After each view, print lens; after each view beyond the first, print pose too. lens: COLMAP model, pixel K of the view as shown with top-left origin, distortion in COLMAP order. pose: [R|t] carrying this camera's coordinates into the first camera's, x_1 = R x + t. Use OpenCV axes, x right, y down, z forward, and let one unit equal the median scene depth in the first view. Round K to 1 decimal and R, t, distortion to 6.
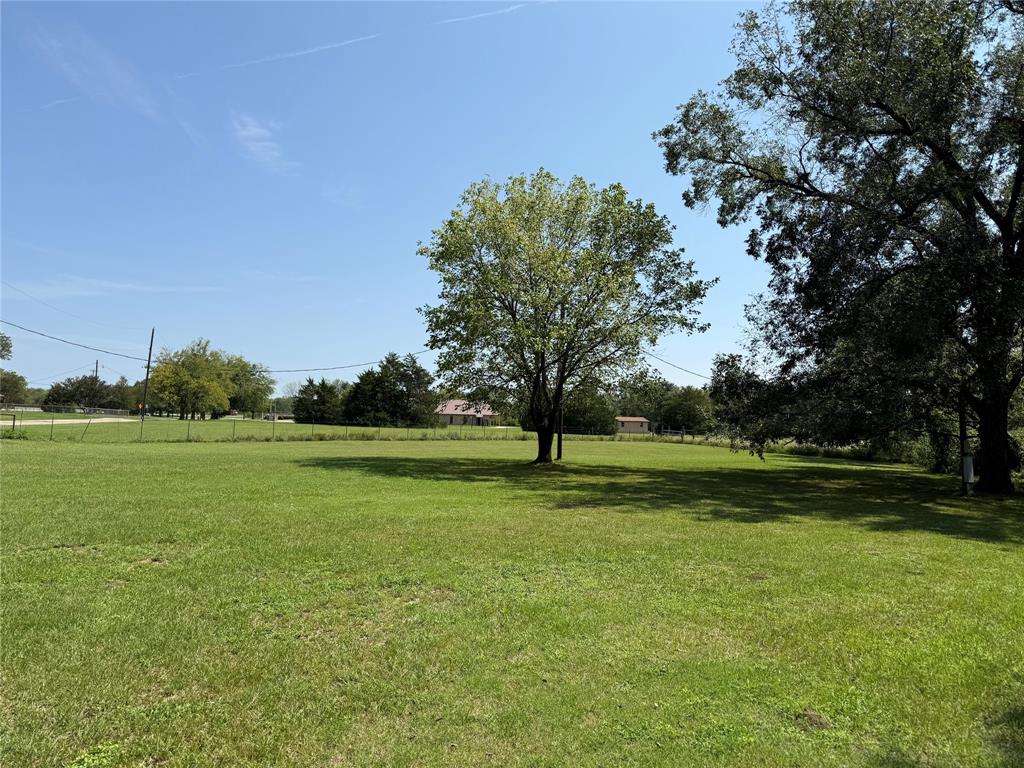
lens RADIAL K [[709.1, 0, 512.0], [0, 709.1, 384.0], [0, 0, 1]] dist [0.090904, -0.127547]
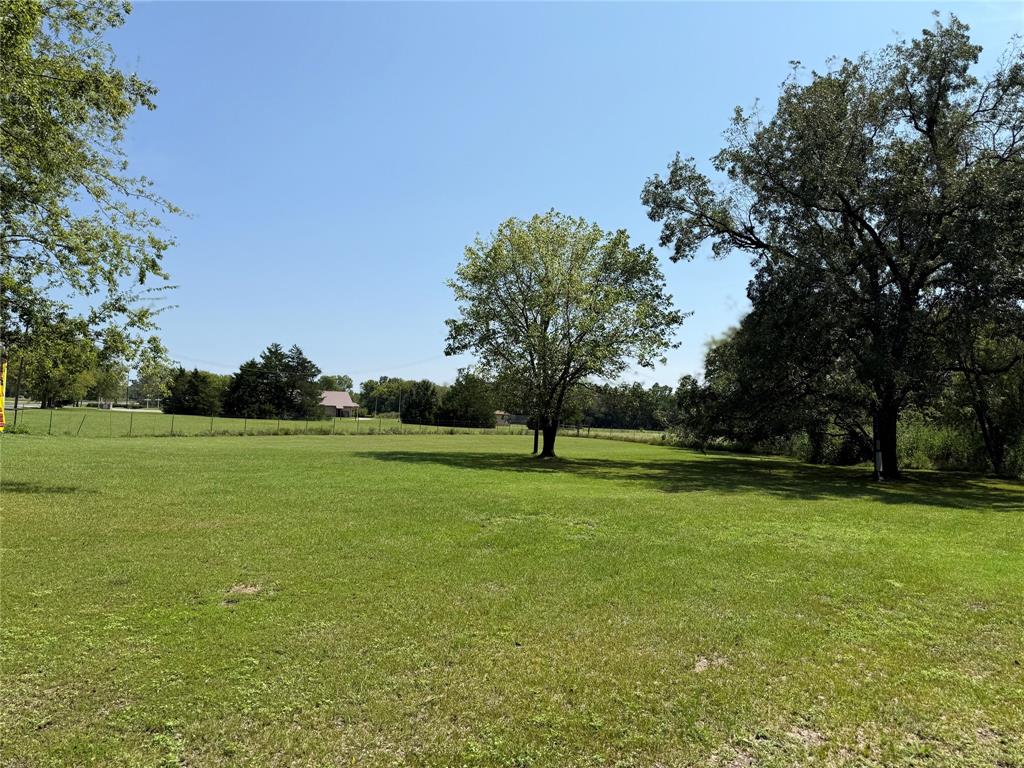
lens RADIAL K [[709.1, 0, 512.0], [0, 709.1, 384.0], [0, 0, 1]] dist [0.090904, -0.127547]
pose [[0.976304, 0.019772, 0.215499, -0.227028], [-0.022383, 0.999703, 0.009684, -0.017001], [-0.215243, -0.014278, 0.976456, -0.121086]]
